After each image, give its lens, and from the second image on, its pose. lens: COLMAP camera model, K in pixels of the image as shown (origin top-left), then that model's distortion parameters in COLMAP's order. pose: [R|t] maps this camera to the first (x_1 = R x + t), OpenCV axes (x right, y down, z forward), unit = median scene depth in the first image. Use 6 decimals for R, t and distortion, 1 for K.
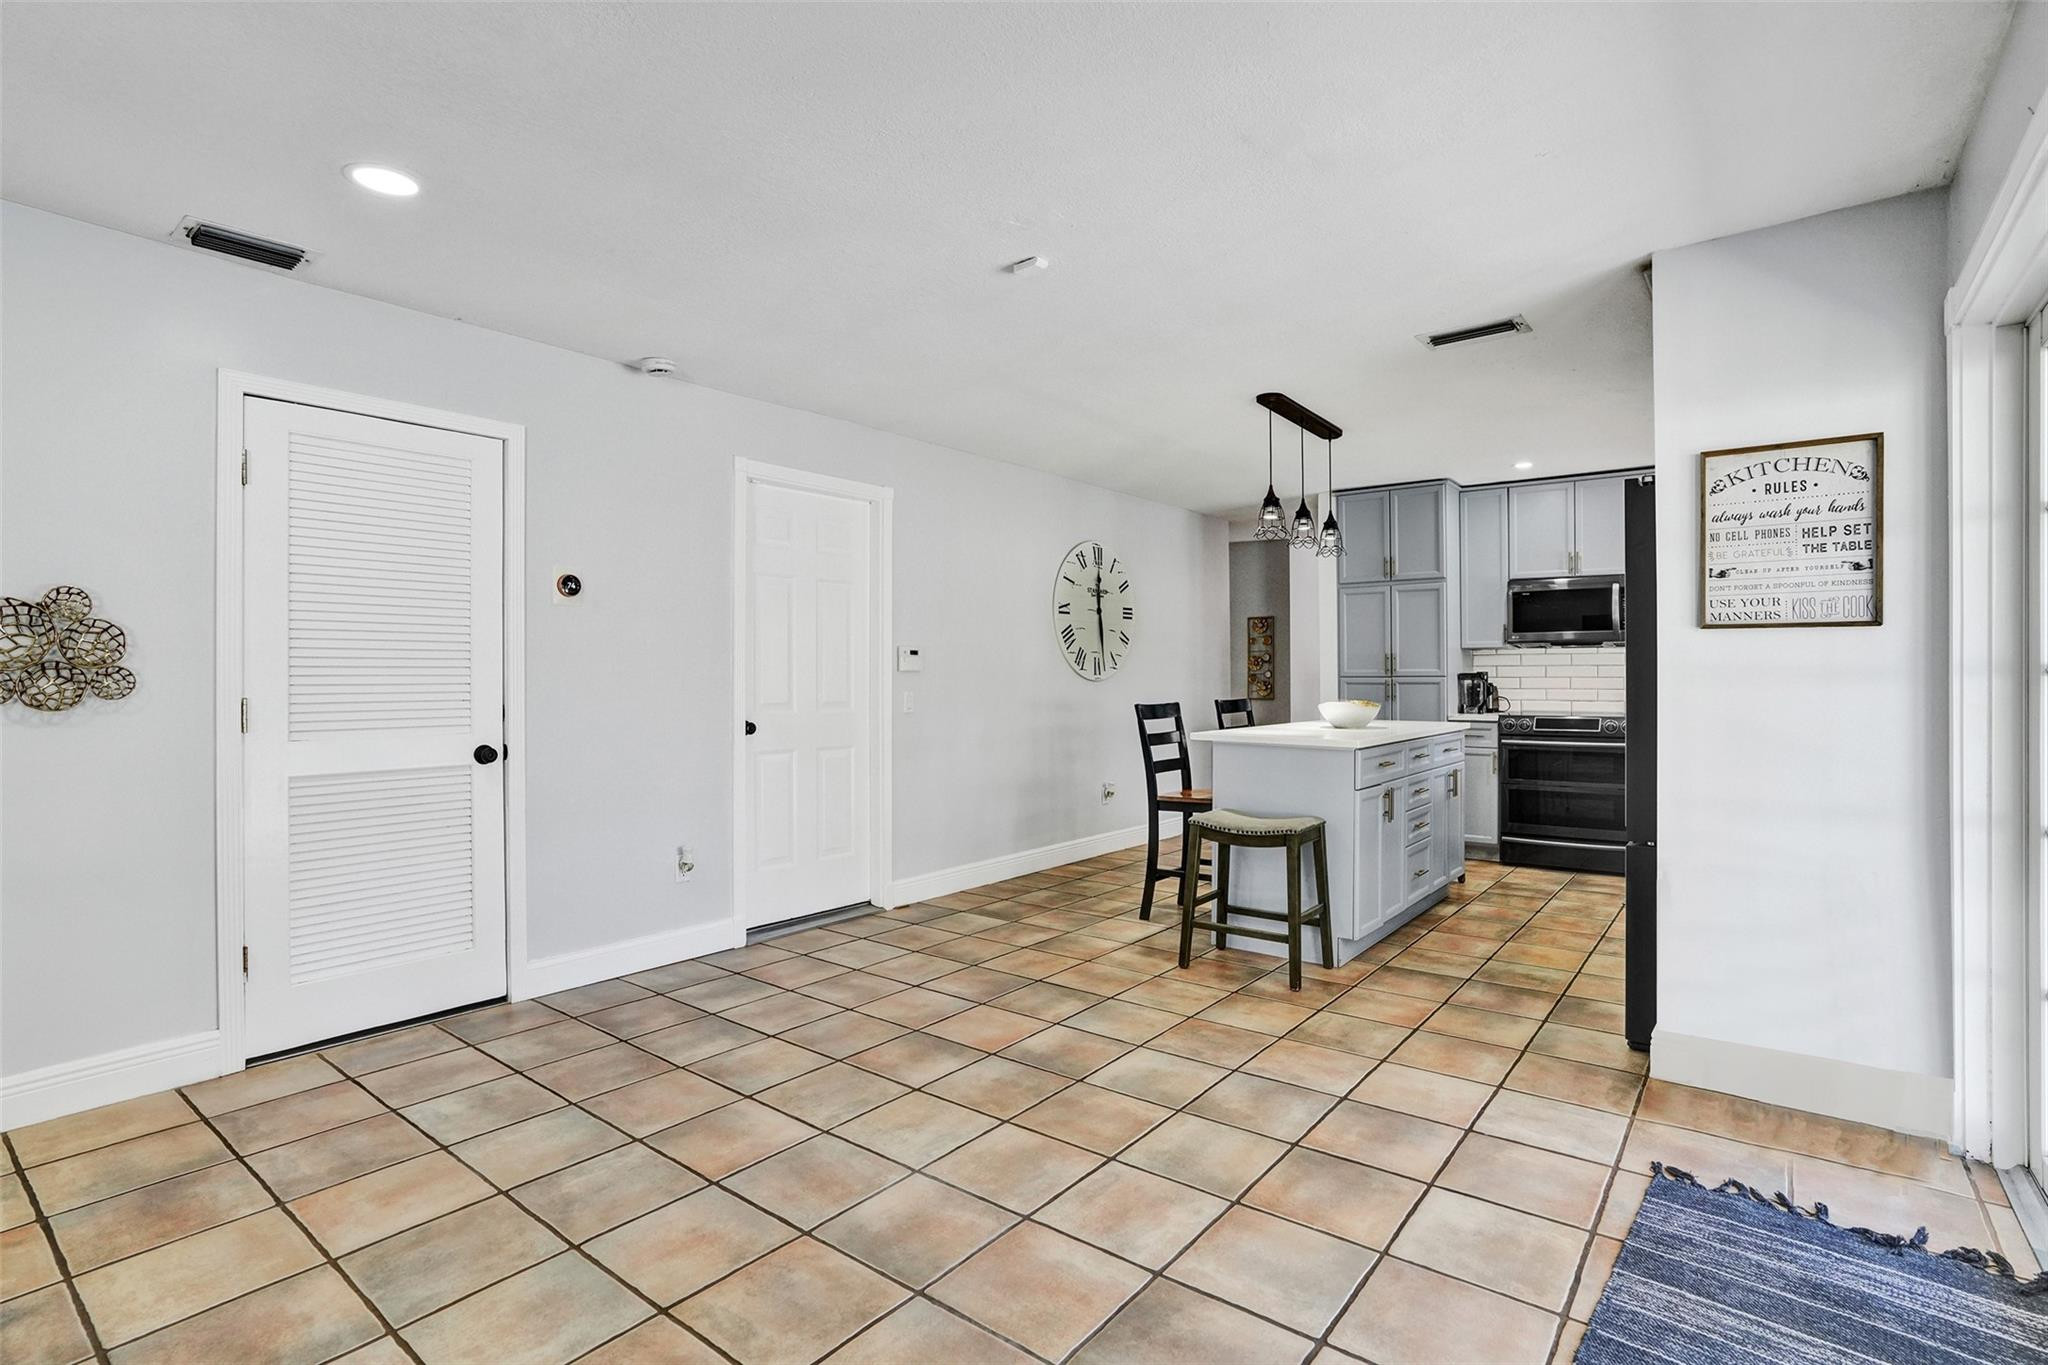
lens RADIAL K [[971.1, 0, 1036.2], [0, 971.1, 681.2], [0, 0, 1]] dist [-0.033727, 0.005805]
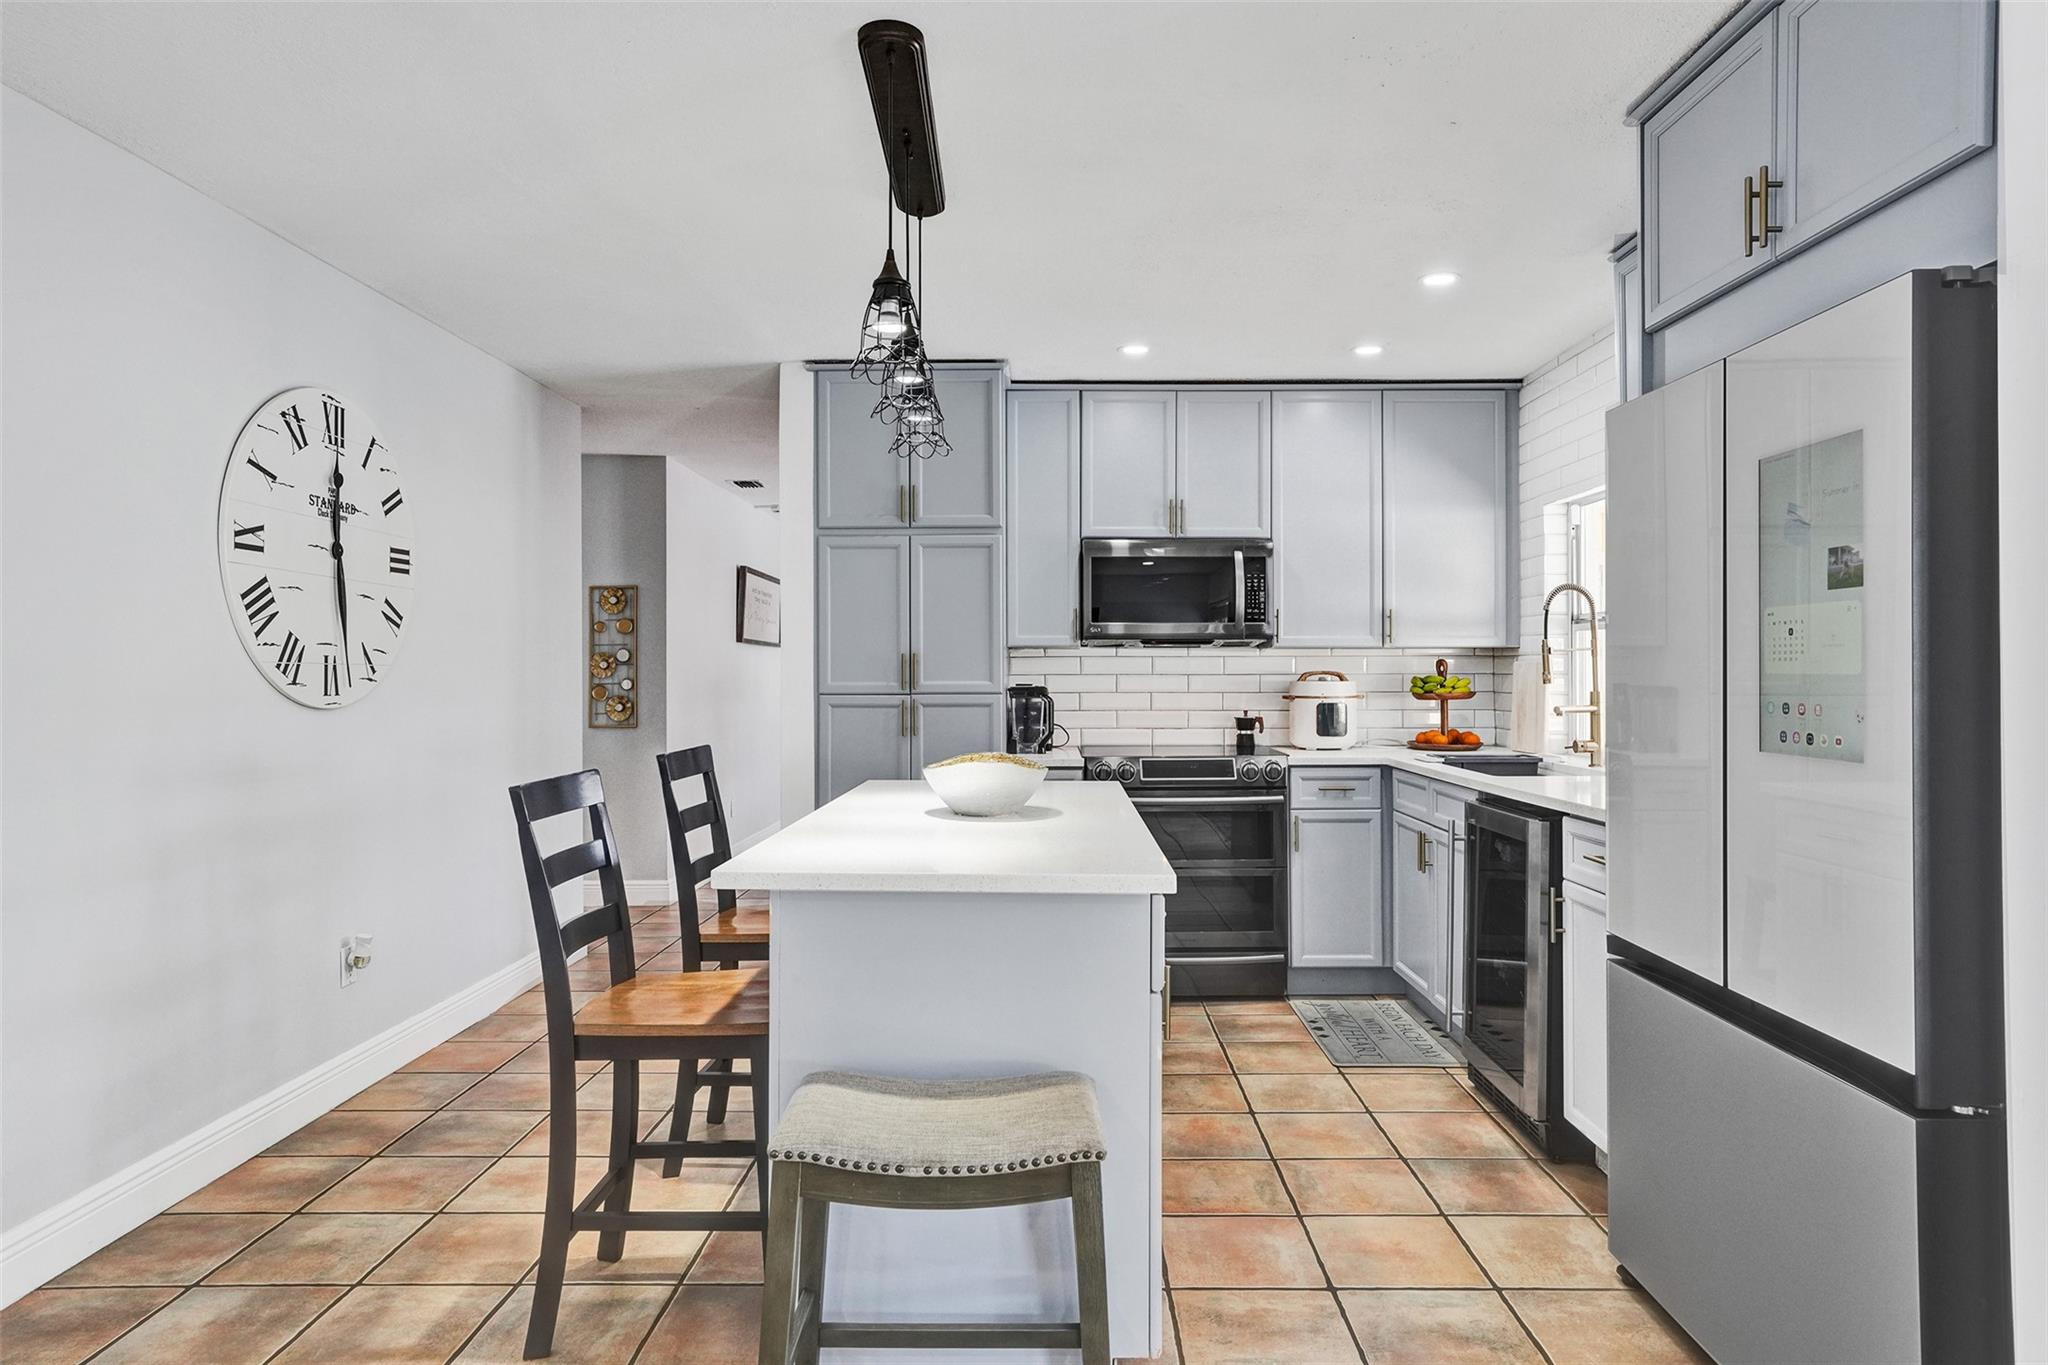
lens RADIAL K [[1244.8, 0, 1027.3], [0, 1244.8, 667.8], [0, 0, 1]] dist [-0.004876, 0.011805]
pose [[0.806205, 0.003082, 0.591628, -0.018001], [0.003667, 0.999941, -0.010206, -0.013735], [-0.591625, 0.010398, 0.806146, 0.401665]]
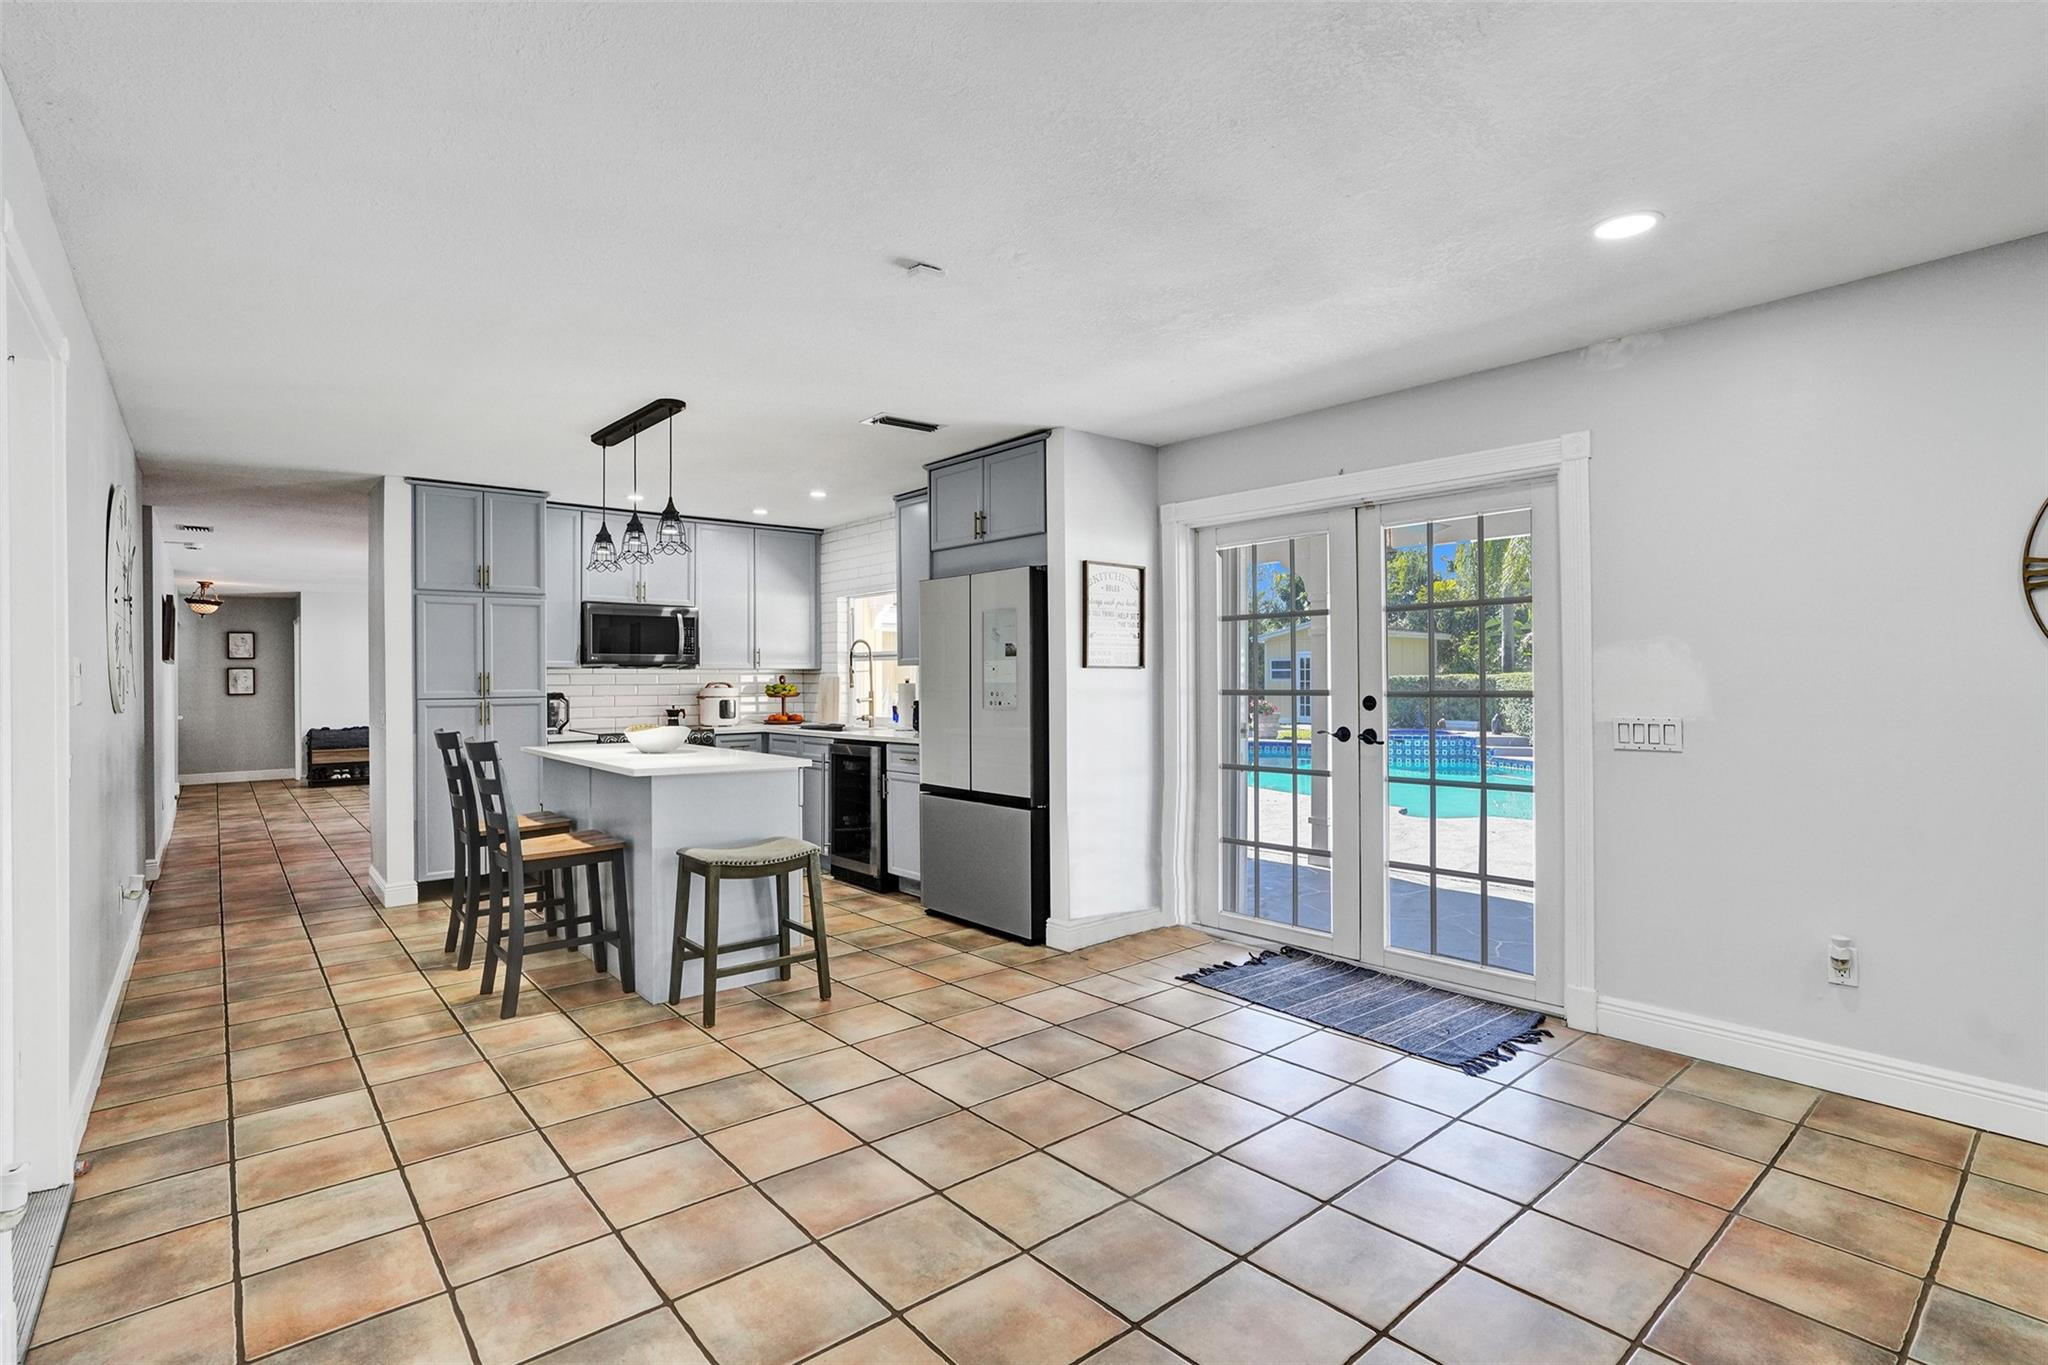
lens RADIAL K [[971.1, 0, 1031.9], [0, 971.1, 685.5], [0, 0, 1]] dist [-0.033727, 0.005805]
pose [[0.215532, -0.005944, 0.976479, -0.444299], [0.012718, 0.999914, 0.003279, -0.014591], [-0.976414, 0.011713, 0.215589, 0.343106]]
